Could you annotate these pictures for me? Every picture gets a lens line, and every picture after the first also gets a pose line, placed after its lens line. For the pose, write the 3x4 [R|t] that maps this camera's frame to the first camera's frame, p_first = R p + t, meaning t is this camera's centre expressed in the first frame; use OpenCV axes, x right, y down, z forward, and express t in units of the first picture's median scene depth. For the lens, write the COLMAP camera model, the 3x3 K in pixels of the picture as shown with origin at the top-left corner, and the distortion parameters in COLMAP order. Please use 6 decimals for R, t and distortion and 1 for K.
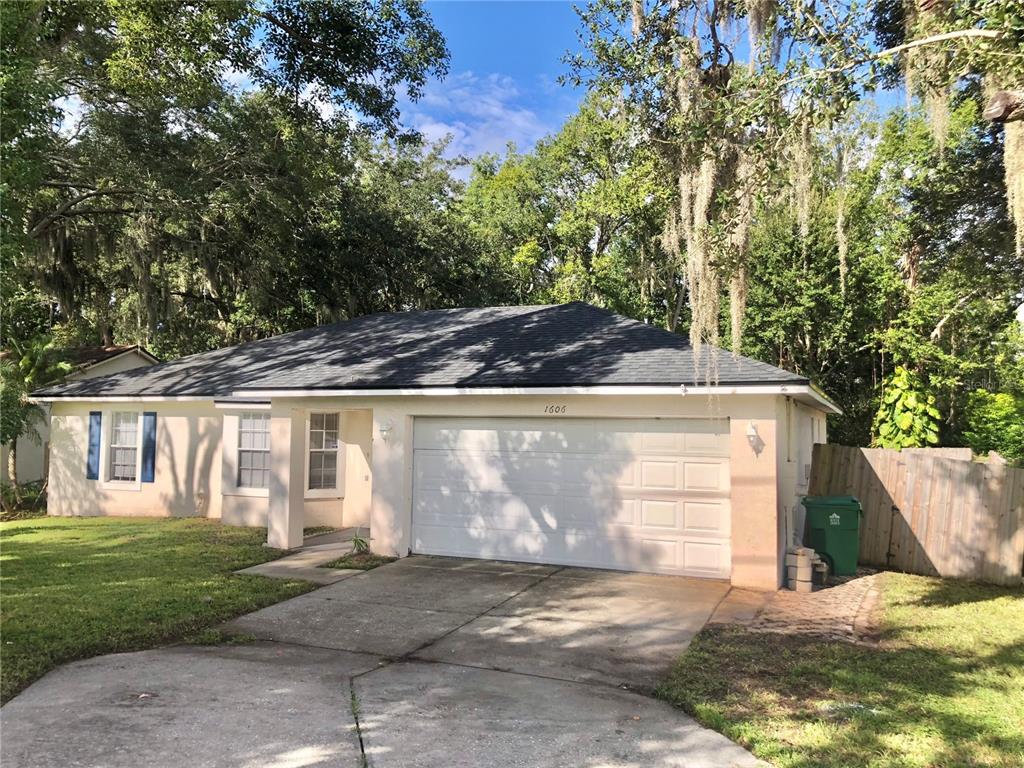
lens RADIAL K [[847.1, 0, 511.6], [0, 847.1, 386.6], [0, 0, 1]] dist [0.013670, 0.000721]
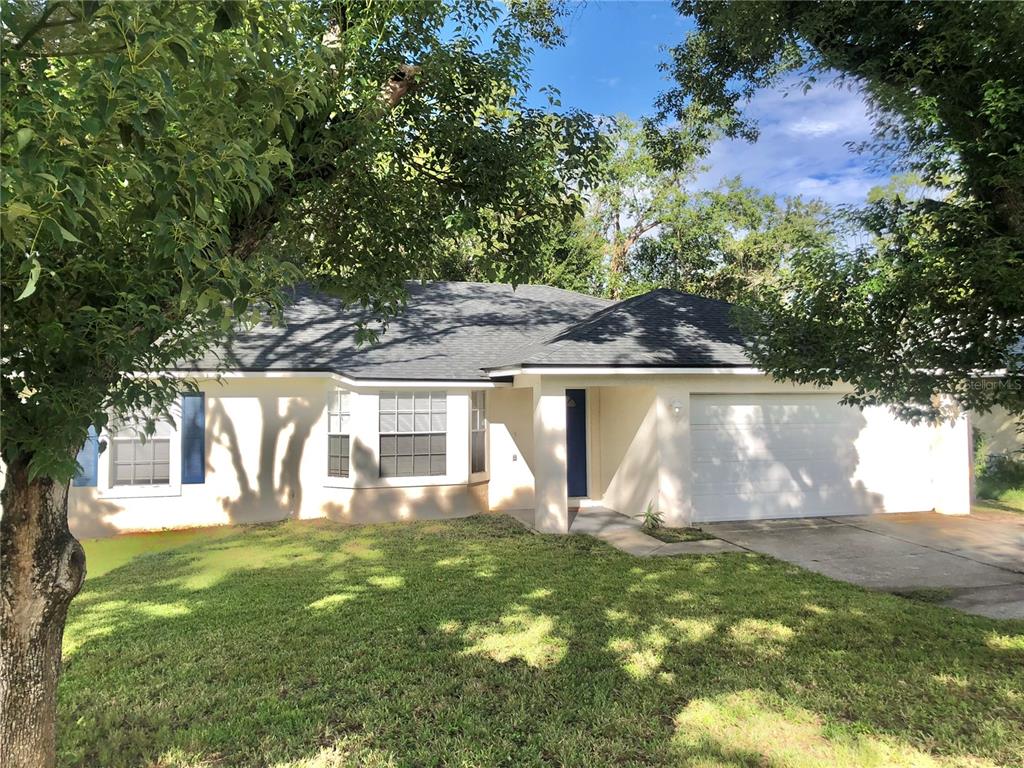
lens RADIAL K [[847.1, 0, 511.6], [0, 847.1, 379.6], [0, 0, 1]] dist [0.013670, 0.000721]
pose [[0.774001, 0.002127, 0.633181, -0.973128], [-0.015152, 0.999770, 0.015163, 0.005259], [-0.633003, -0.021330, 0.773855, 0.324989]]
